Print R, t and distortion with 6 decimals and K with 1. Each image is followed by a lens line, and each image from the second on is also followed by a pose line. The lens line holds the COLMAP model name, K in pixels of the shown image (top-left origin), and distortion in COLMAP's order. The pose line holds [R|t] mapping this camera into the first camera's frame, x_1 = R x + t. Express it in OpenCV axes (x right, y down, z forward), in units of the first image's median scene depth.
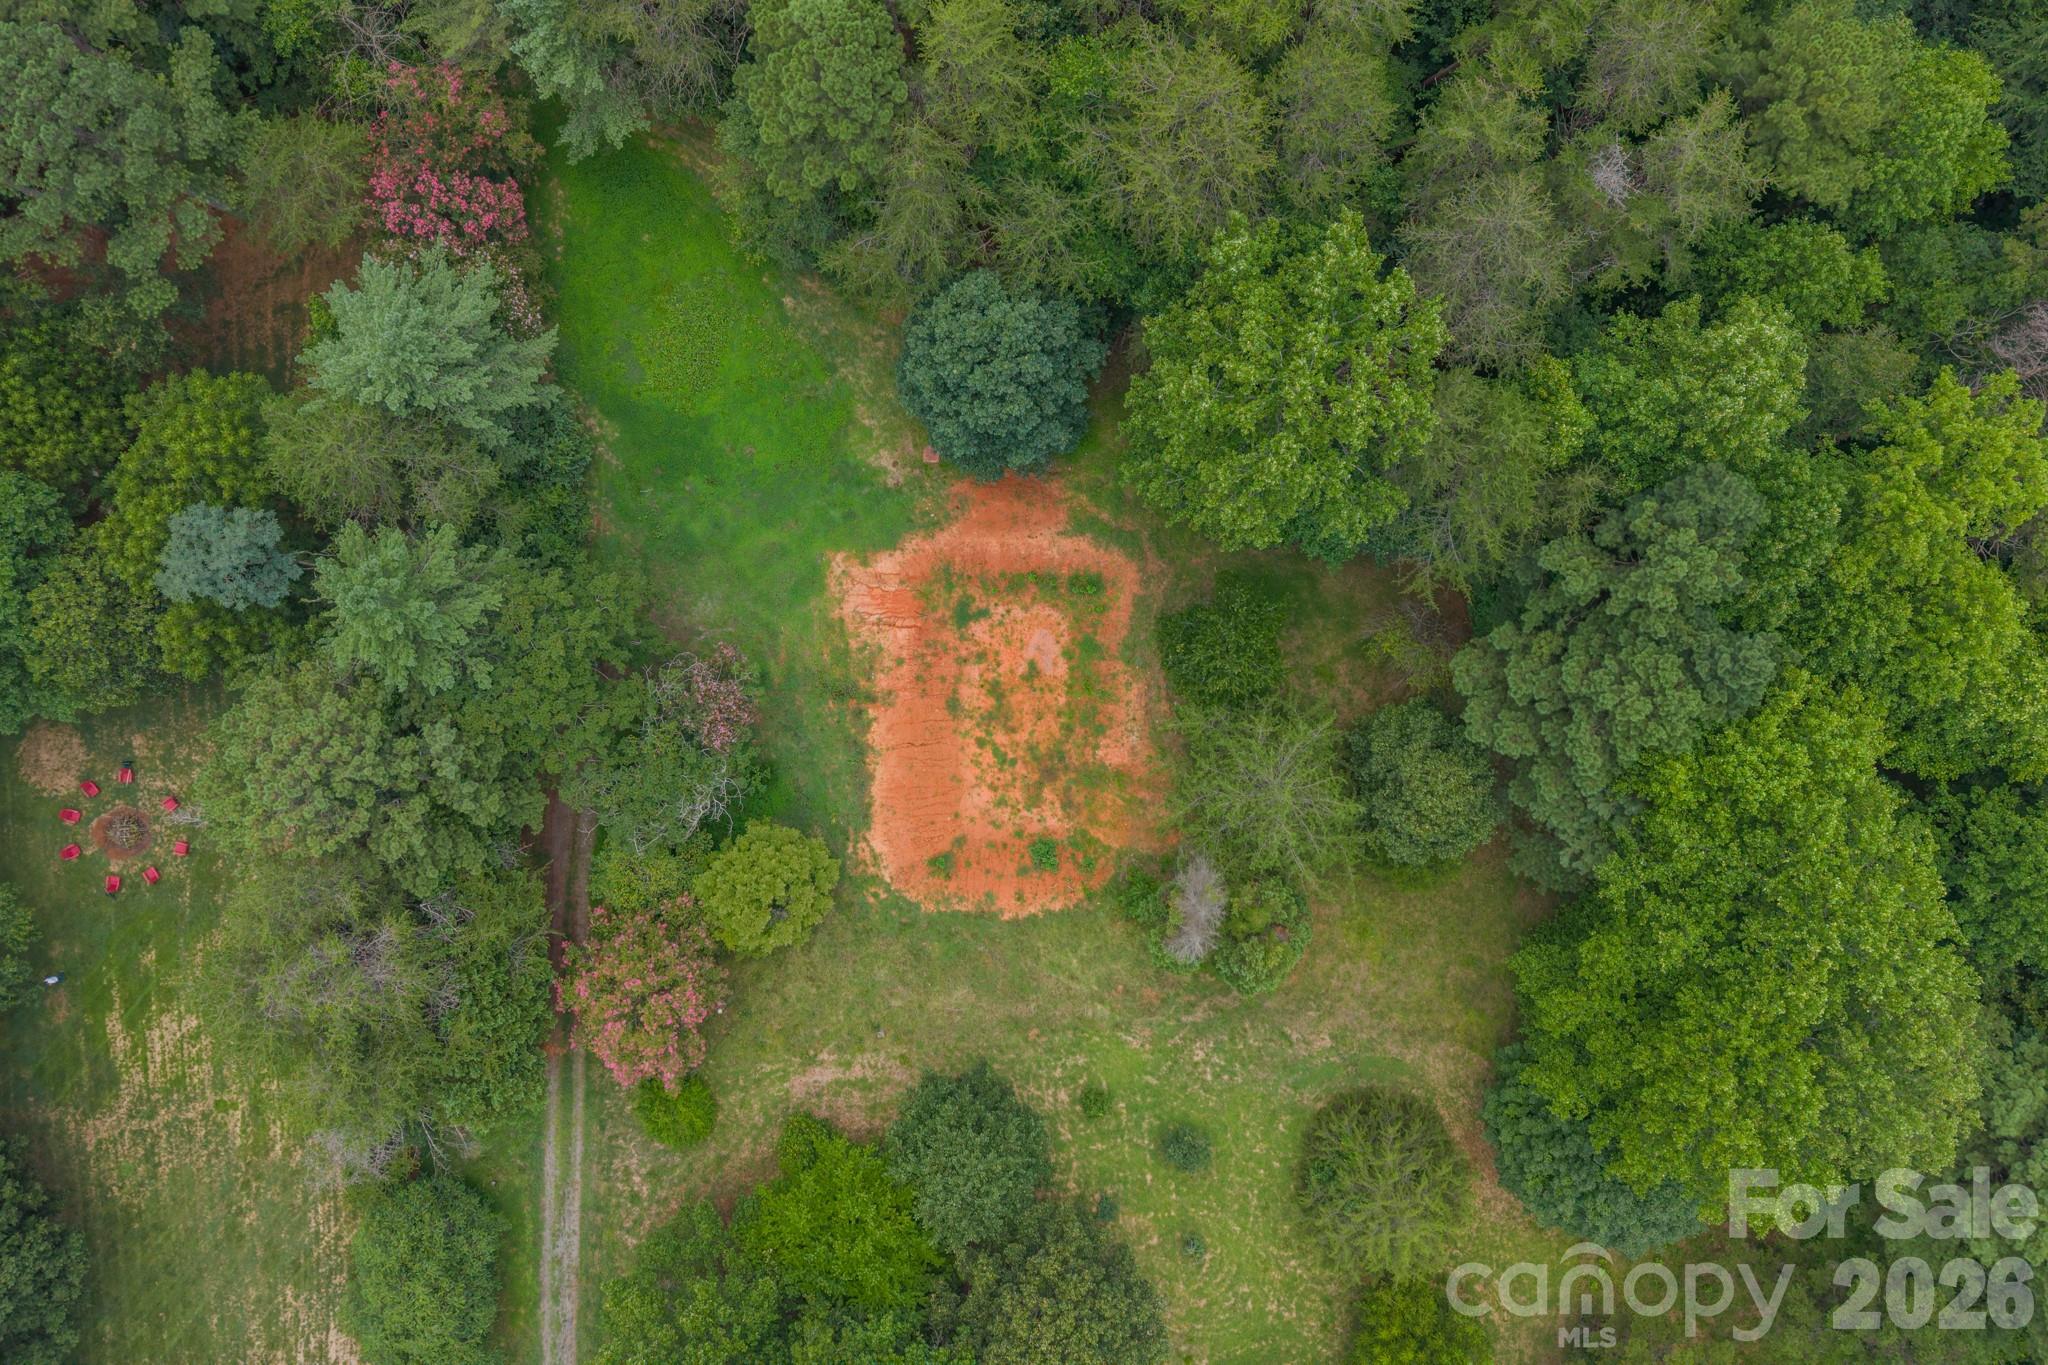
lens RADIAL K [[1619.2, 0, 1026.3], [0, 1619.2, 685.5], [0, 0, 1]] dist [0.054836, -0.069988]
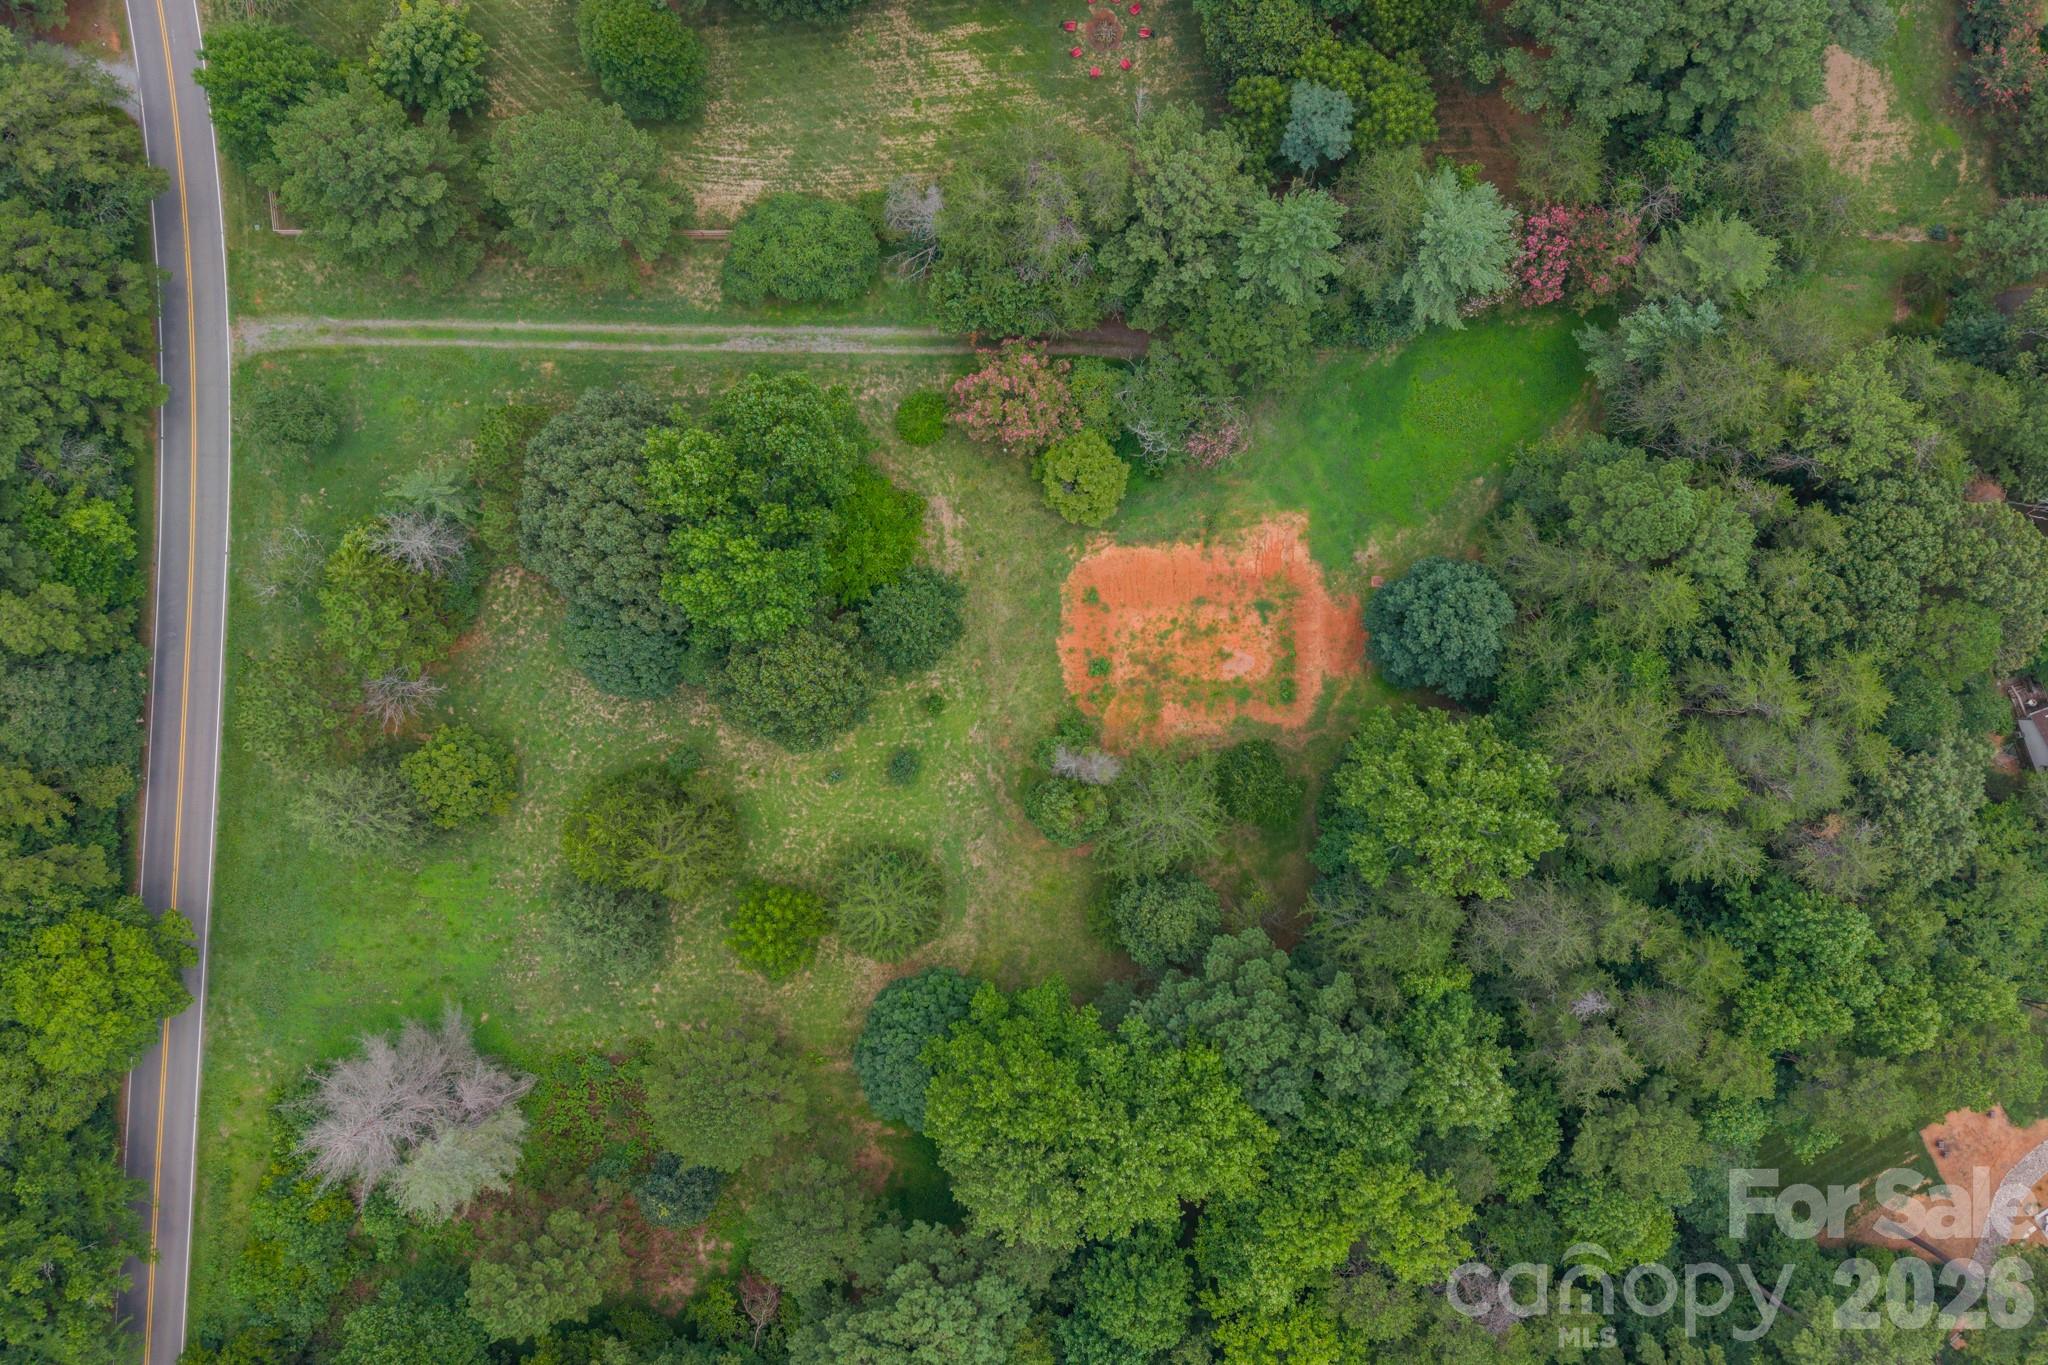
lens RADIAL K [[1629.7, 0, 1022.1], [0, 1629.7, 685.5], [0, 0, 1]] dist [0.102272, -0.226302]
pose [[0.024594, 0.999695, 0.002119, 0.027193], [-0.999602, 0.024621, -0.013750, 0.230459], [-0.013798, -0.001780, 0.999903, -0.538337]]
